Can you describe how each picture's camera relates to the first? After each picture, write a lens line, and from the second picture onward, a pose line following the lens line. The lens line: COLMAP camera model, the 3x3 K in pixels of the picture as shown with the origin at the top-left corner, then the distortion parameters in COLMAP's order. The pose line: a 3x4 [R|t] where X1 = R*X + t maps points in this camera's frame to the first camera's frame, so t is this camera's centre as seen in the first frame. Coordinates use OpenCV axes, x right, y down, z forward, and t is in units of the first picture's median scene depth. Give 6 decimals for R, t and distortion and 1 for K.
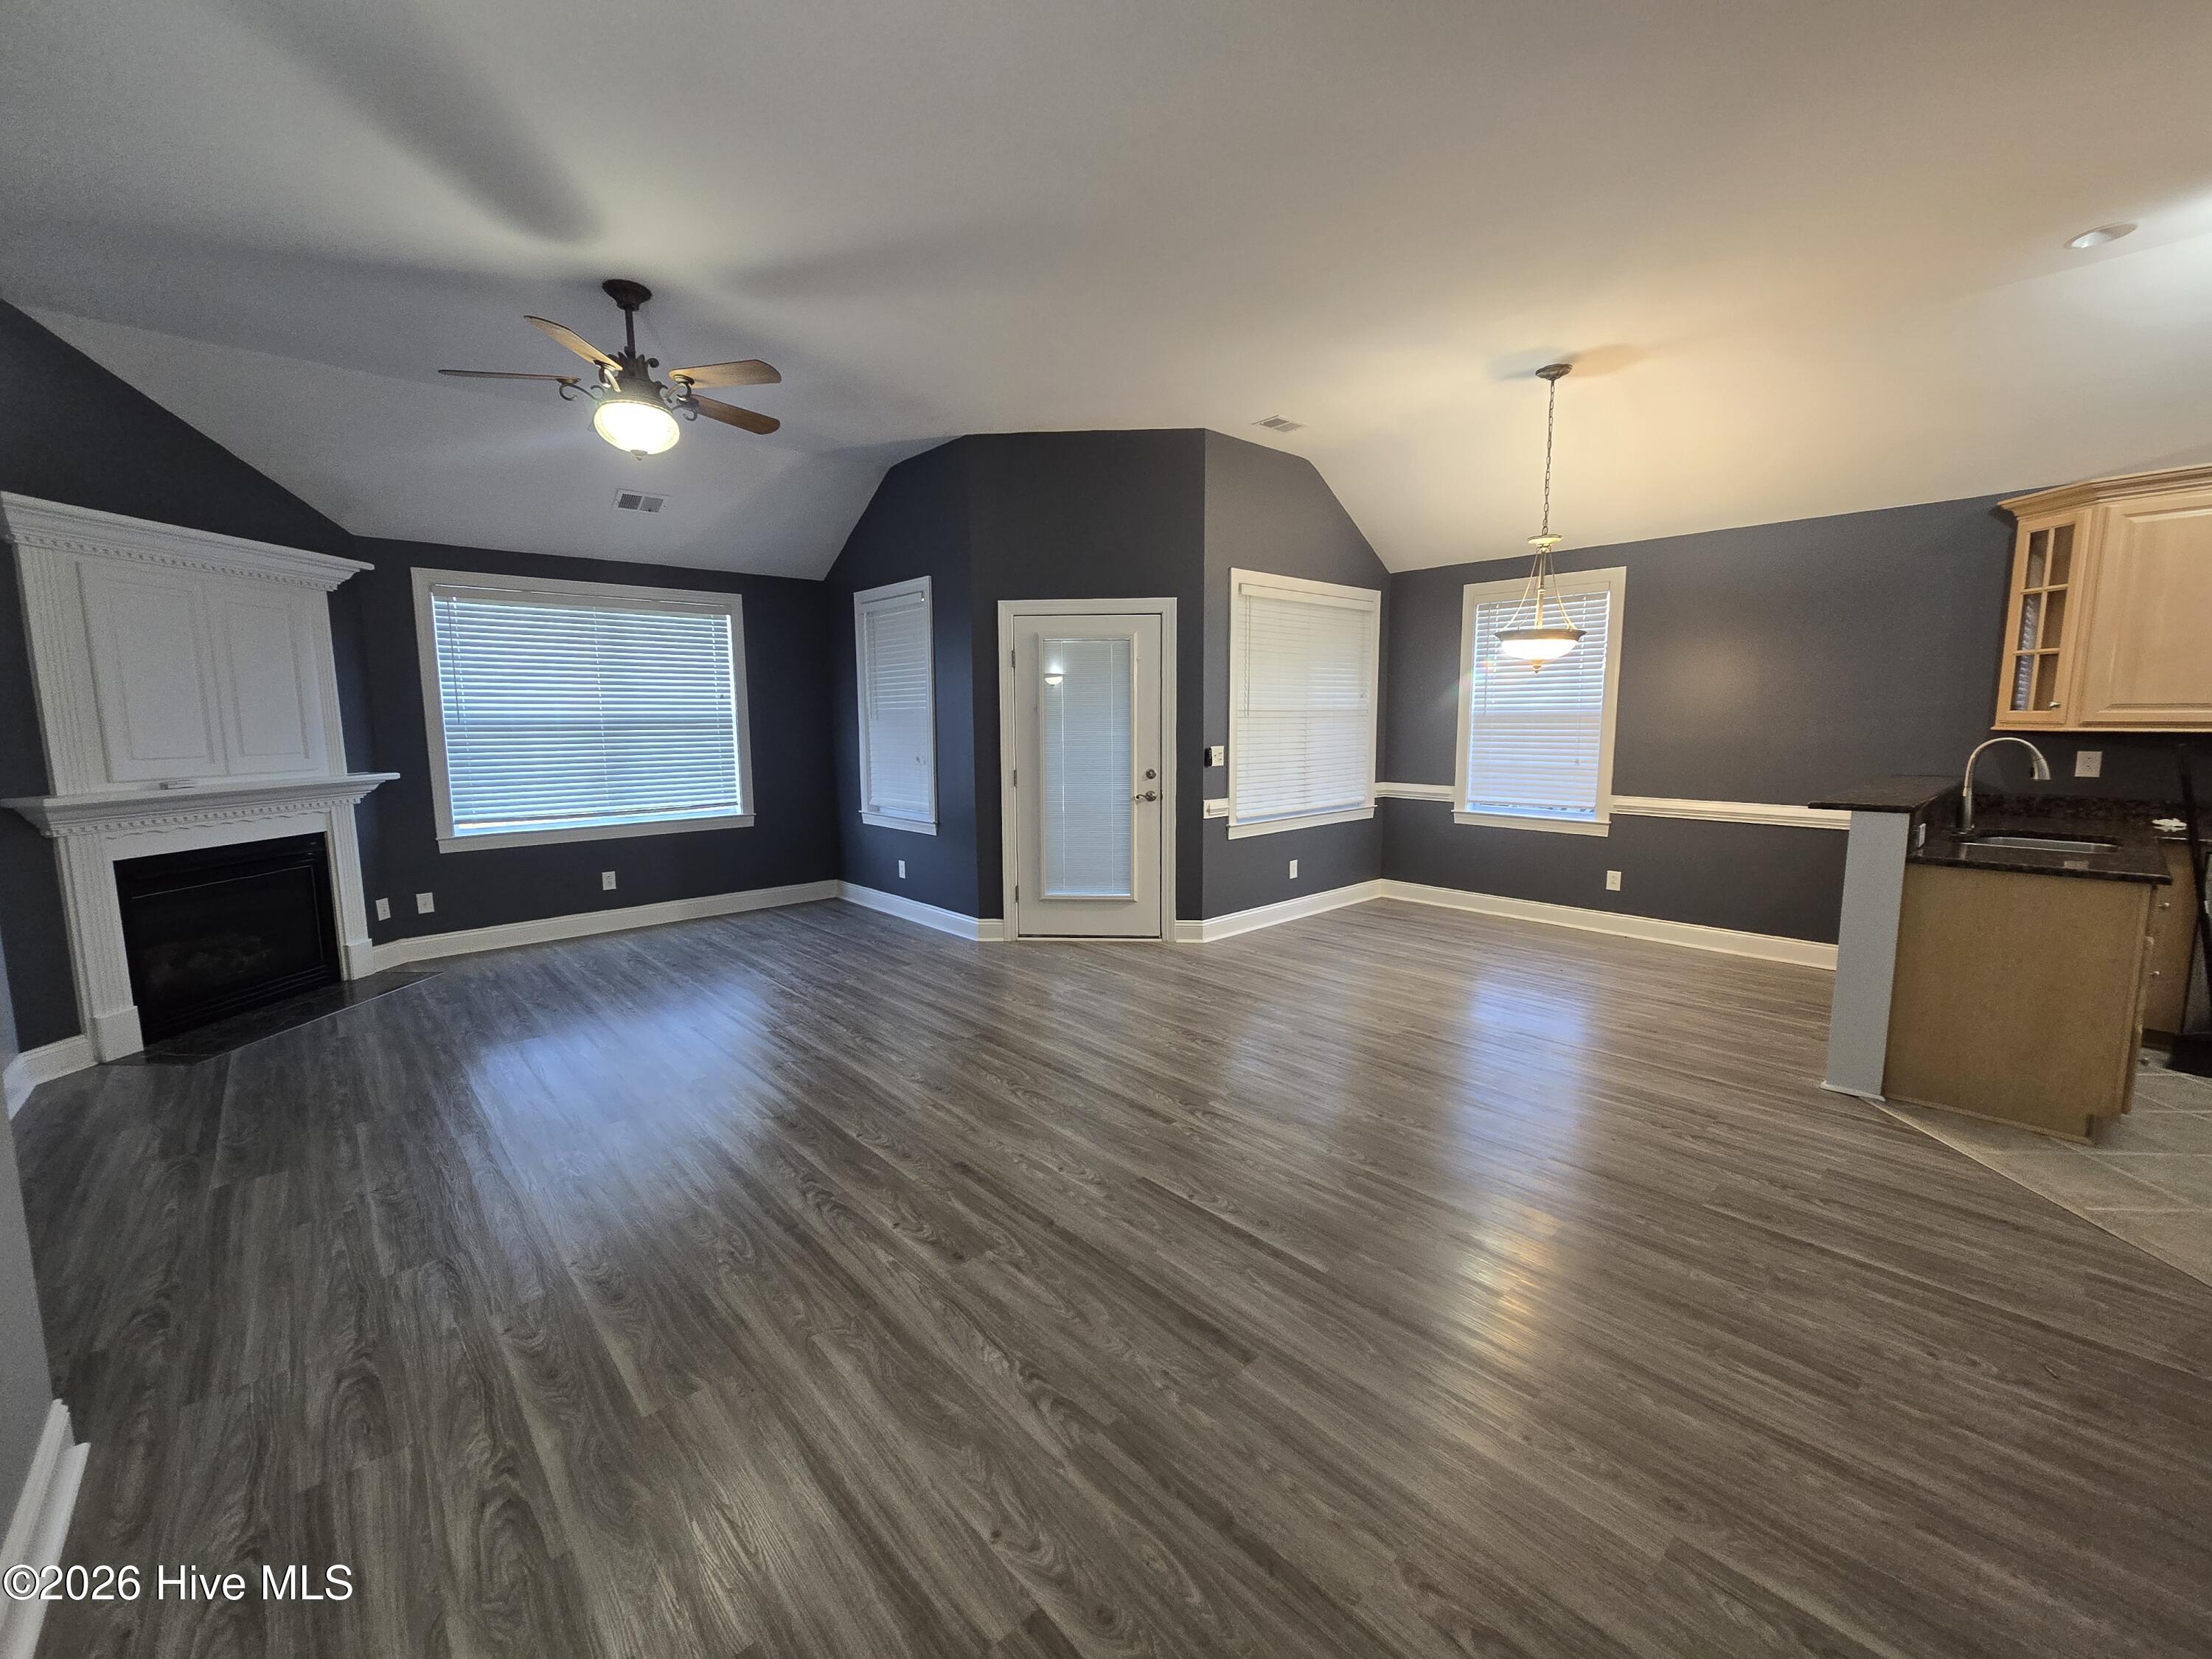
lens RADIAL K [[900.4, 0, 1094.5], [0, 900.4, 826.3], [0, 0, 1]] dist [-0.003975, 0.001515]
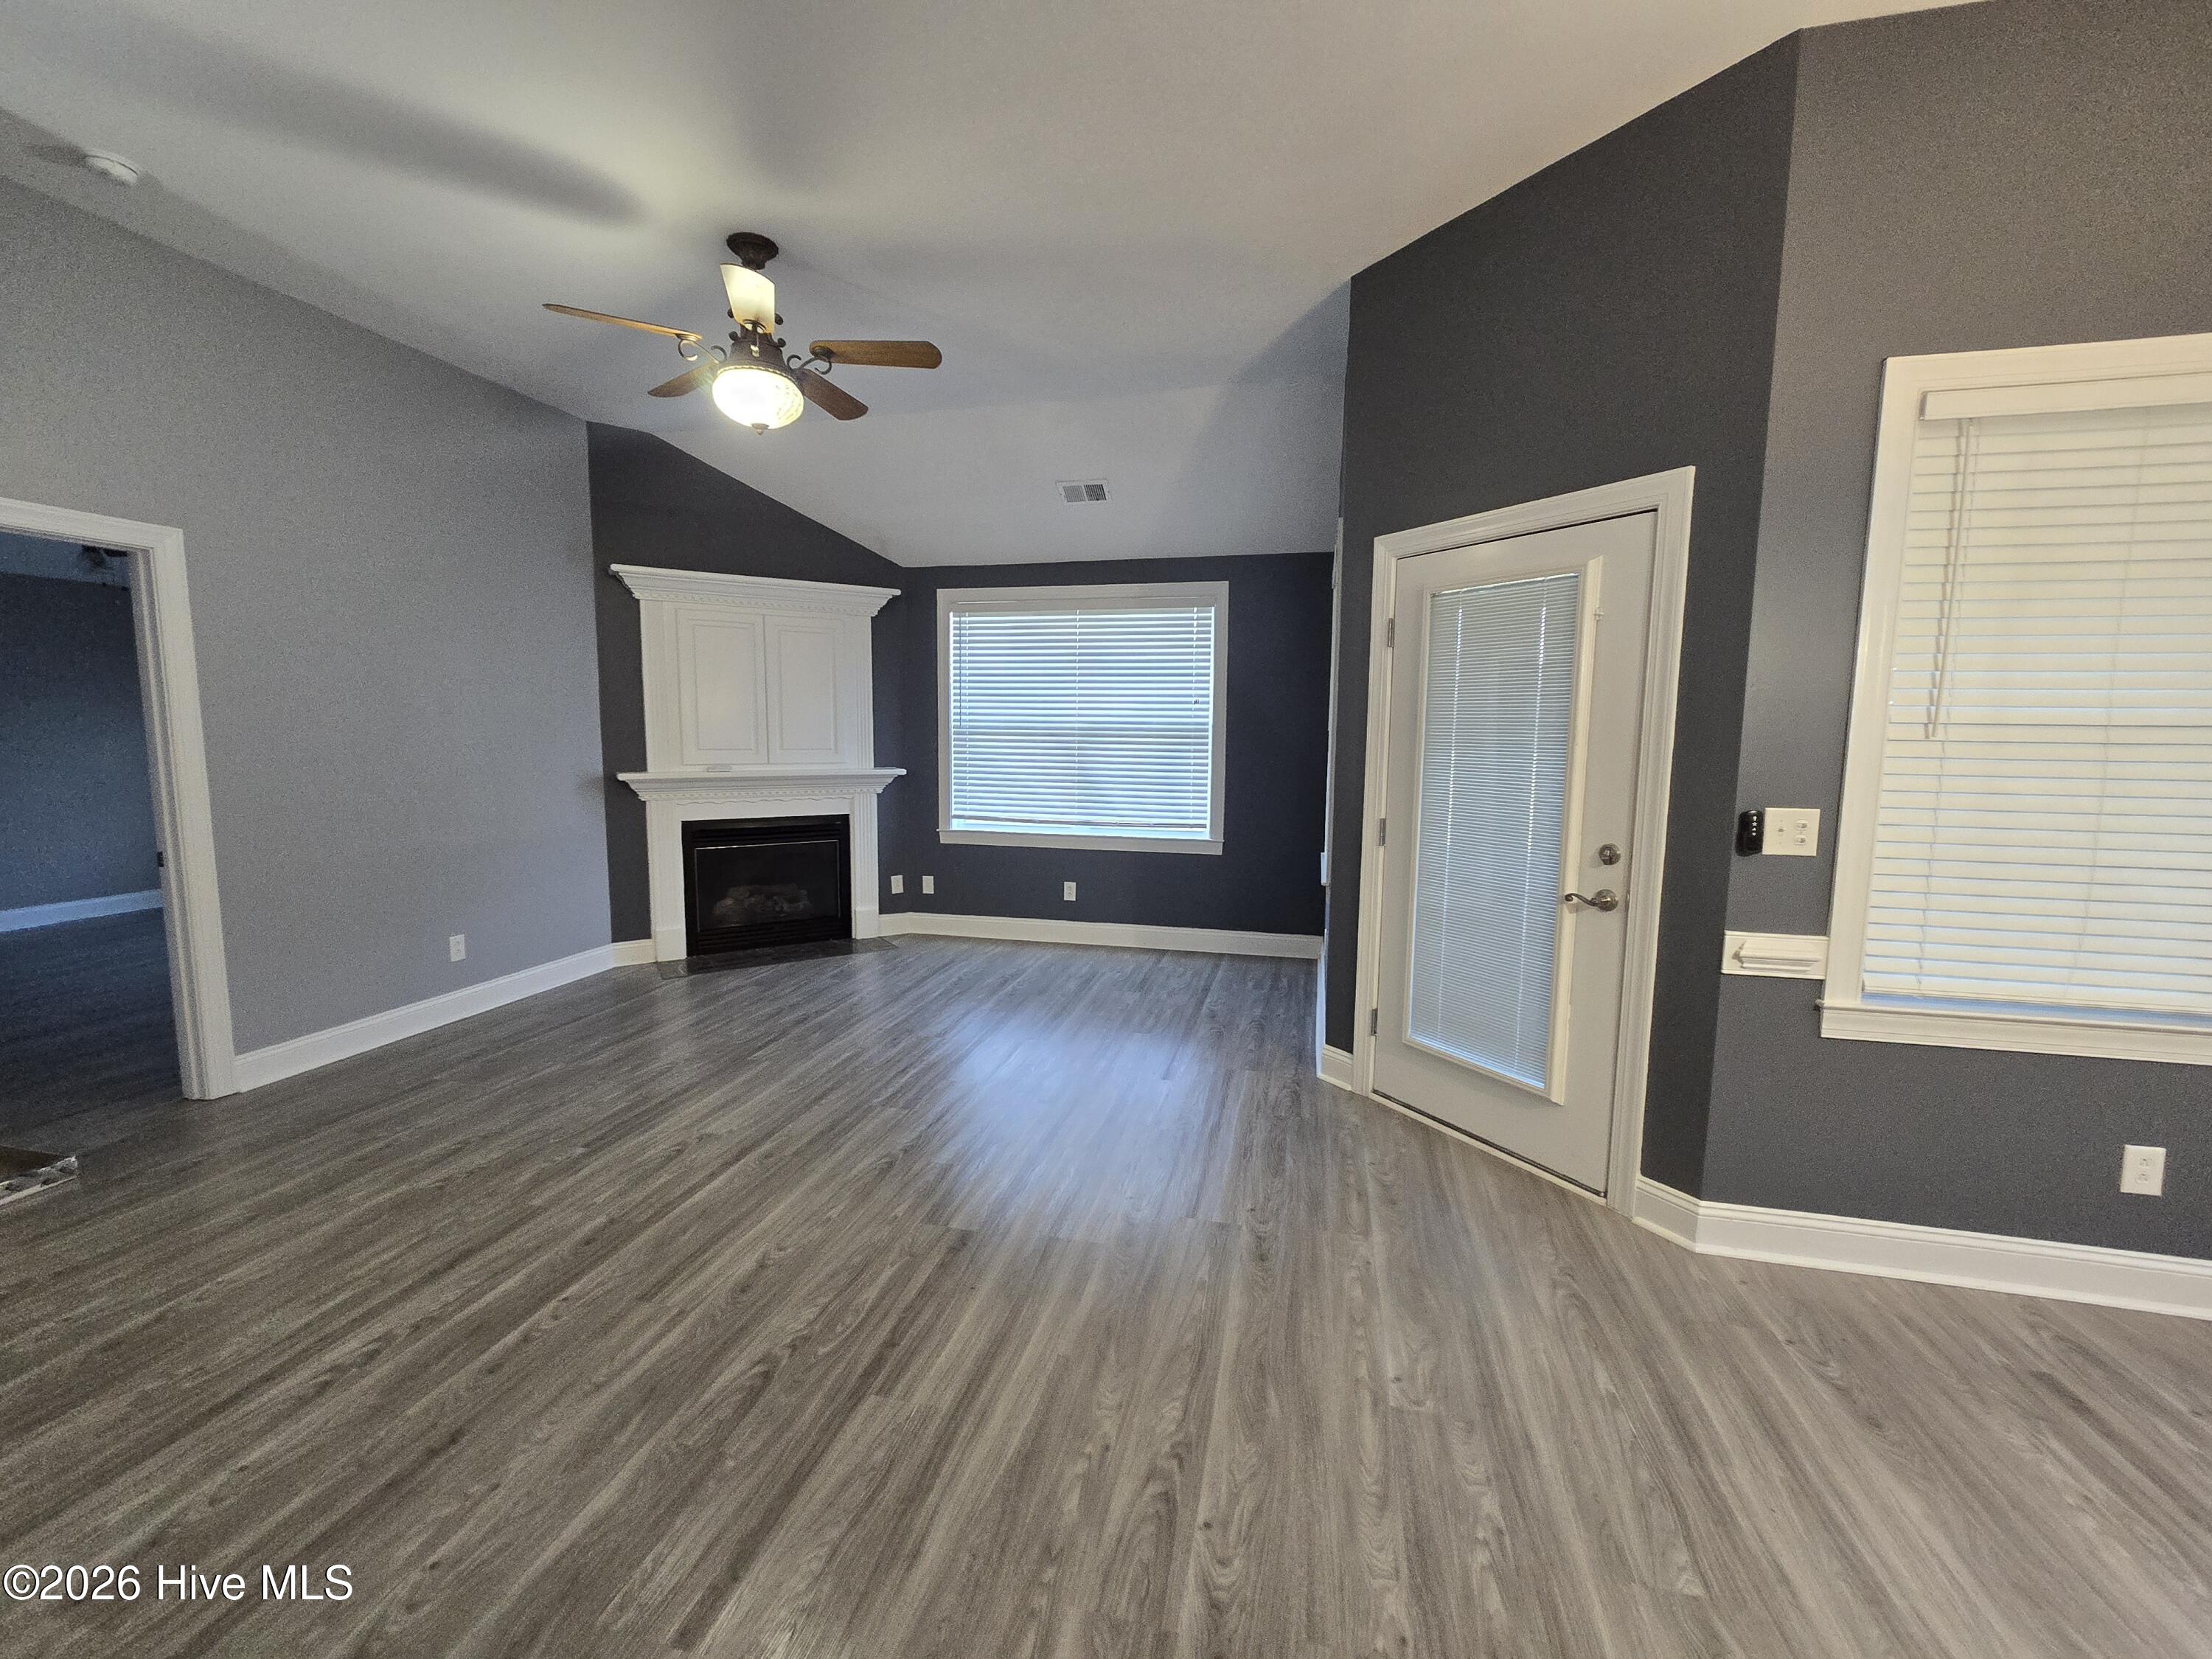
lens RADIAL K [[900.4, 0, 1099.8], [0, 900.4, 825.9], [0, 0, 1]] dist [-0.003975, 0.001515]
pose [[0.567895, 0.102368, -0.816711, 0.297036], [-0.112648, 0.992566, 0.046081, -0.064521], [0.815356, 0.065832, 0.575204, 0.507251]]
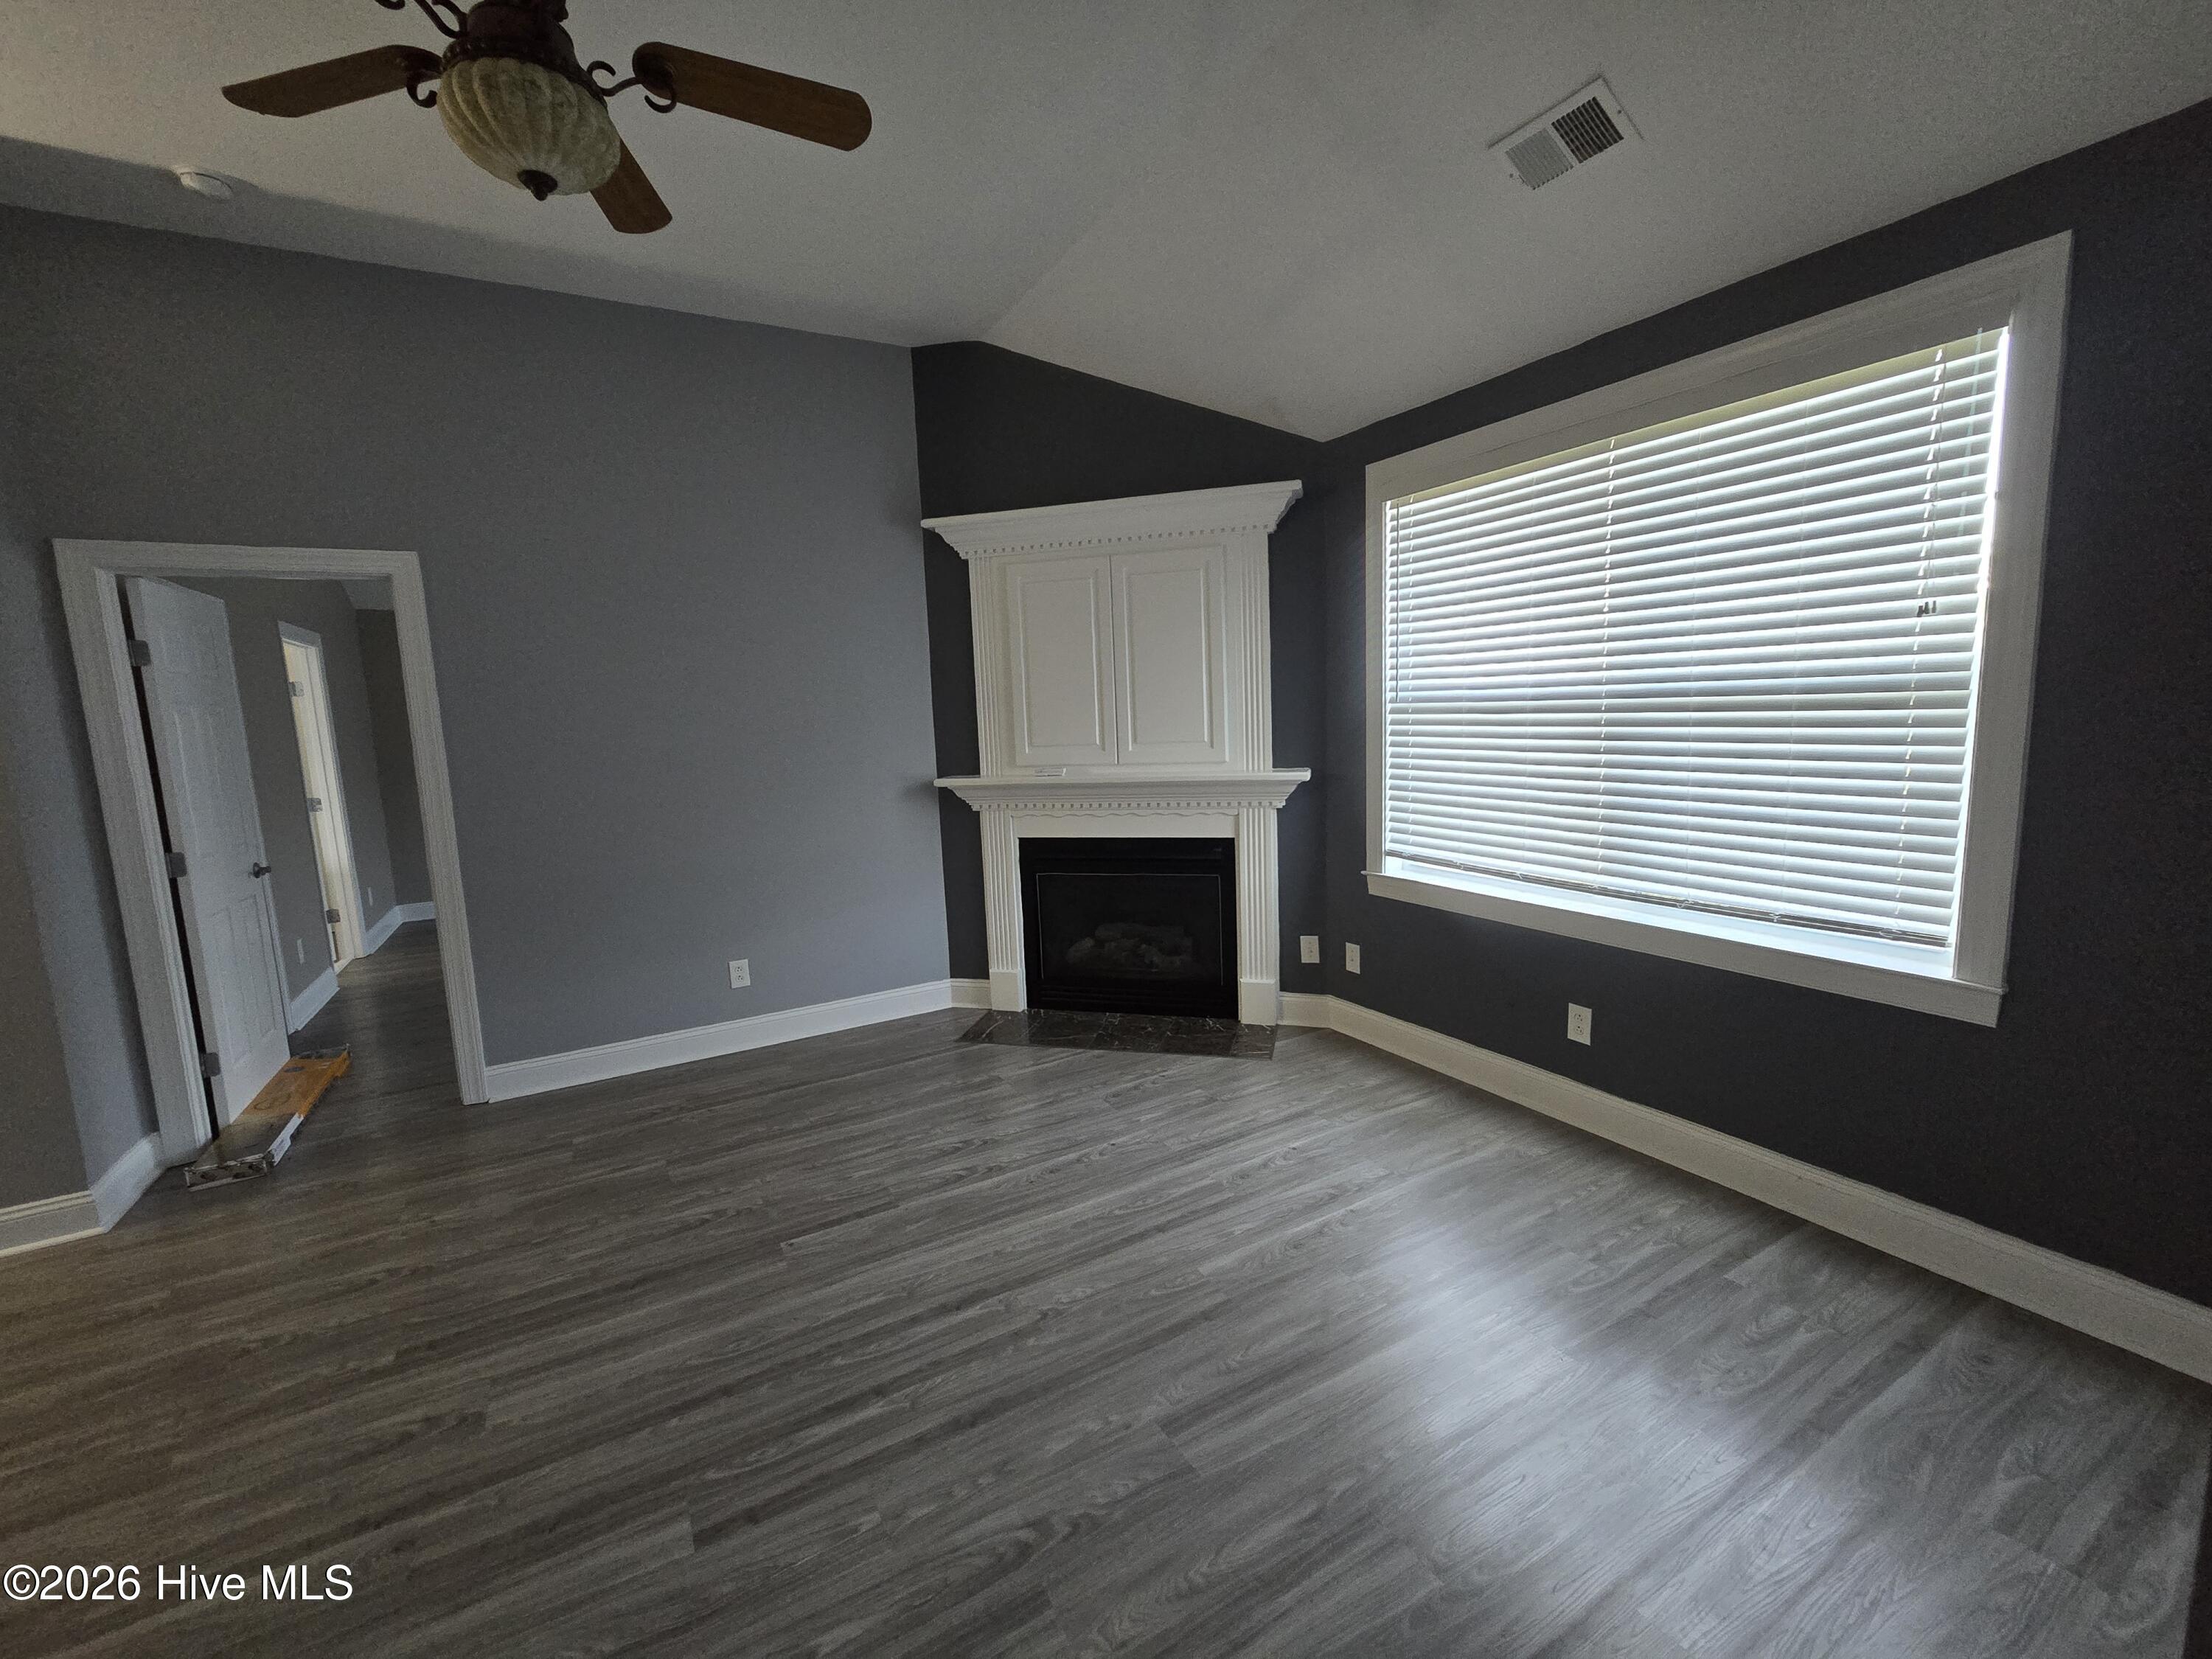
lens RADIAL K [[900.4, 0, 1102.2], [0, 900.4, 825.9], [0, 0, 1]] dist [-0.003975, 0.001515]
pose [[-0.213612, 0.146502, -0.965871, -0.035826], [-0.075076, 0.983306, 0.165750, -0.116302], [0.974030, 0.107920, -0.199047, 0.920641]]
